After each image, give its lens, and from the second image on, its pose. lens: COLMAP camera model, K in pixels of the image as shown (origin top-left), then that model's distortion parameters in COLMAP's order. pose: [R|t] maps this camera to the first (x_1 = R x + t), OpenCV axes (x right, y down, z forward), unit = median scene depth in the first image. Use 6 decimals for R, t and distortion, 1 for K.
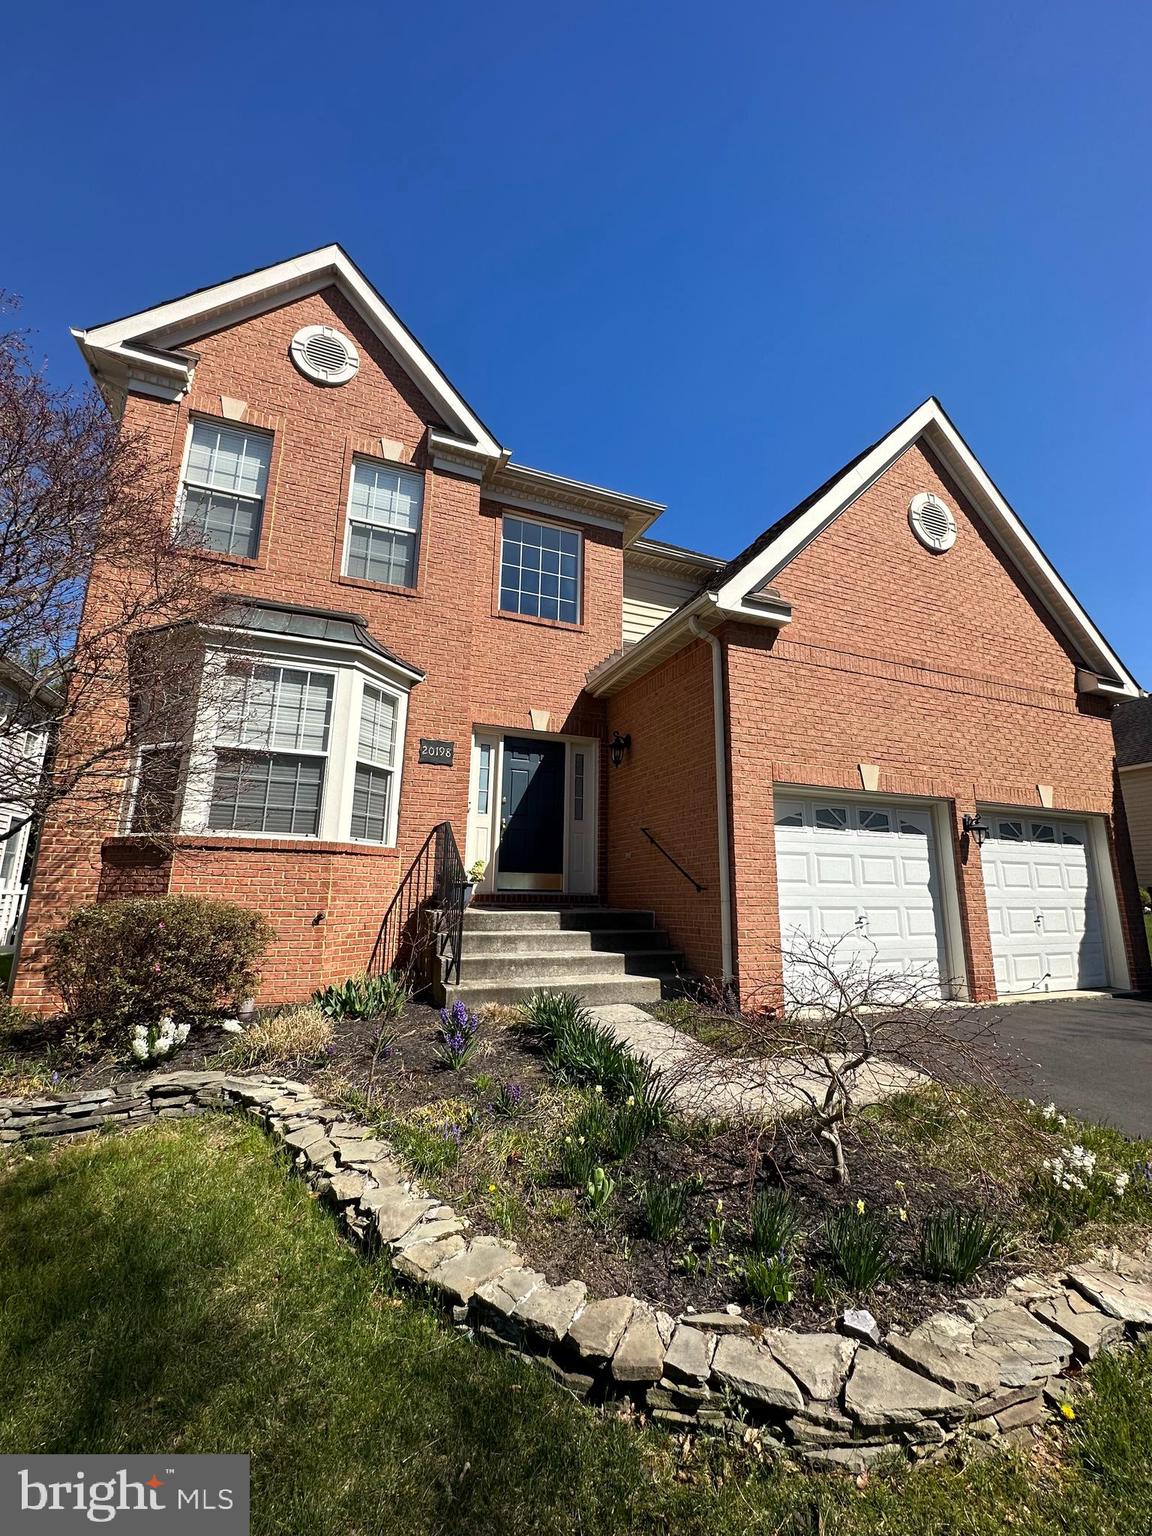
lens RADIAL K [[616.1, 0, 576.2], [0, 616.1, 766.7], [0, 0, 1]] dist [-0.000525, -0.000410]
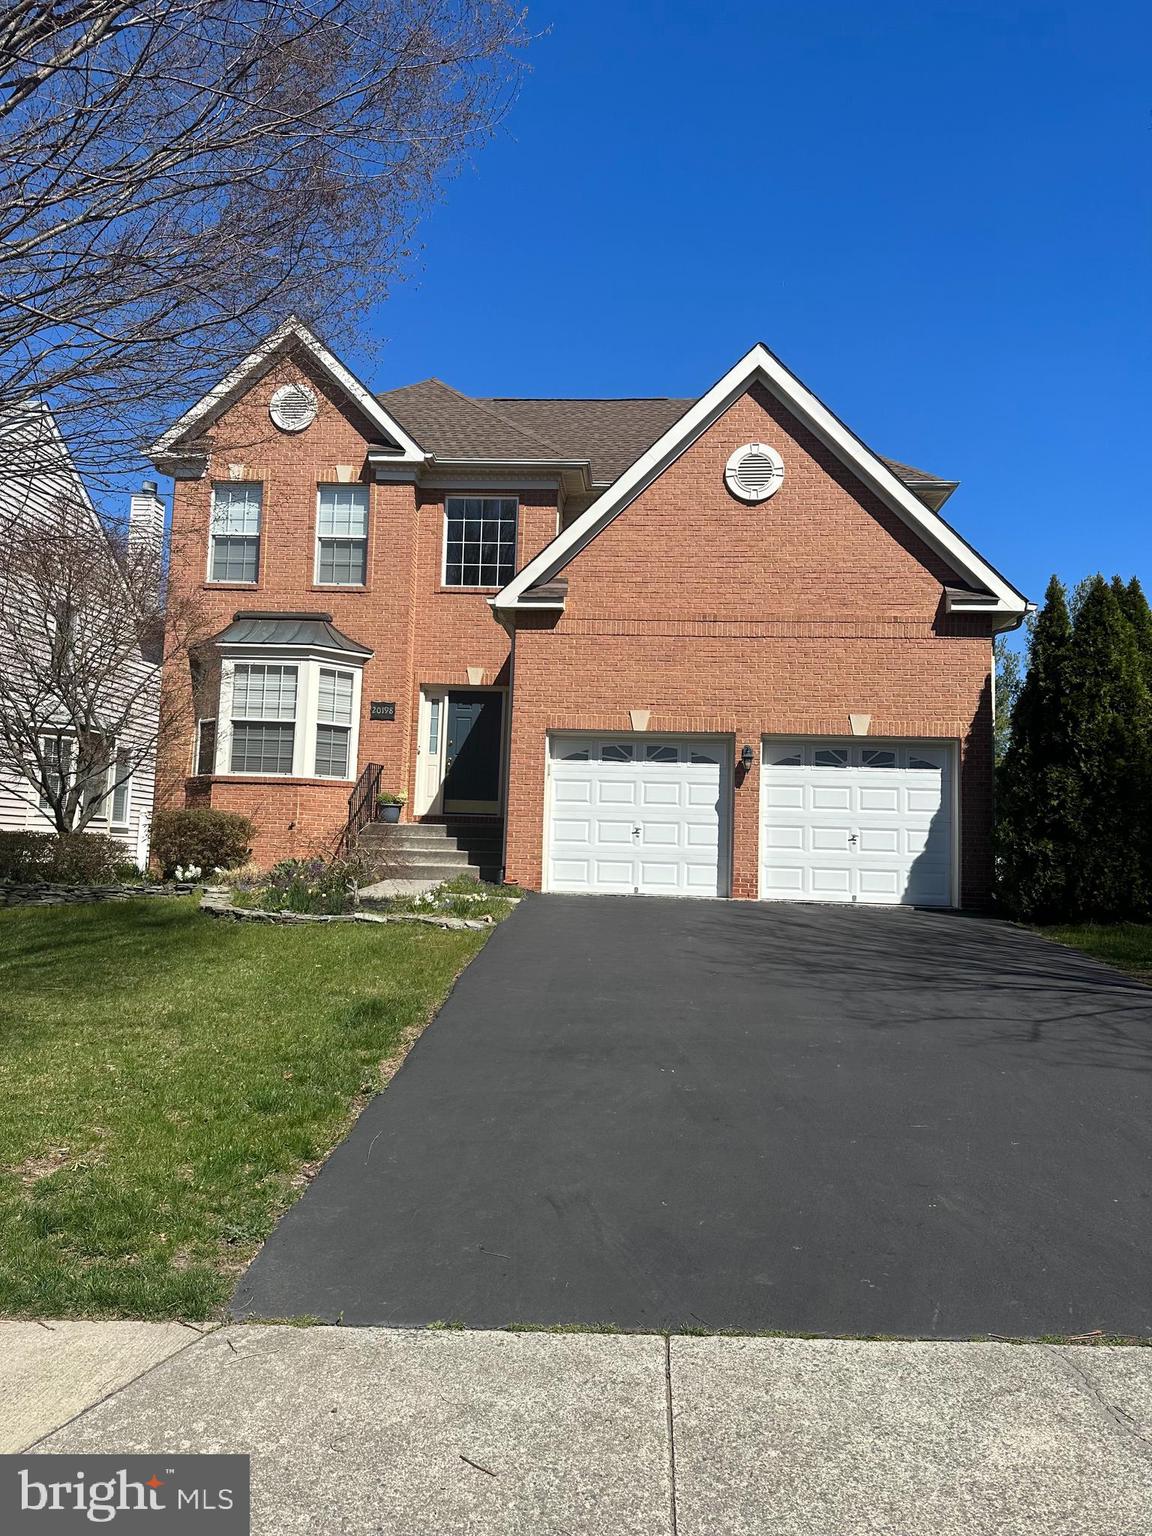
lens RADIAL K [[1067.5, 0, 576.0], [0, 1067.5, 768.0], [0, 0, 1]] dist [0.108147, -0.001458]
pose [[0.897039, -0.021070, -0.441448, 1.217803], [0.069491, 0.993163, 0.093805, -0.092201], [0.436453, -0.114823, 0.892370, -0.947486]]
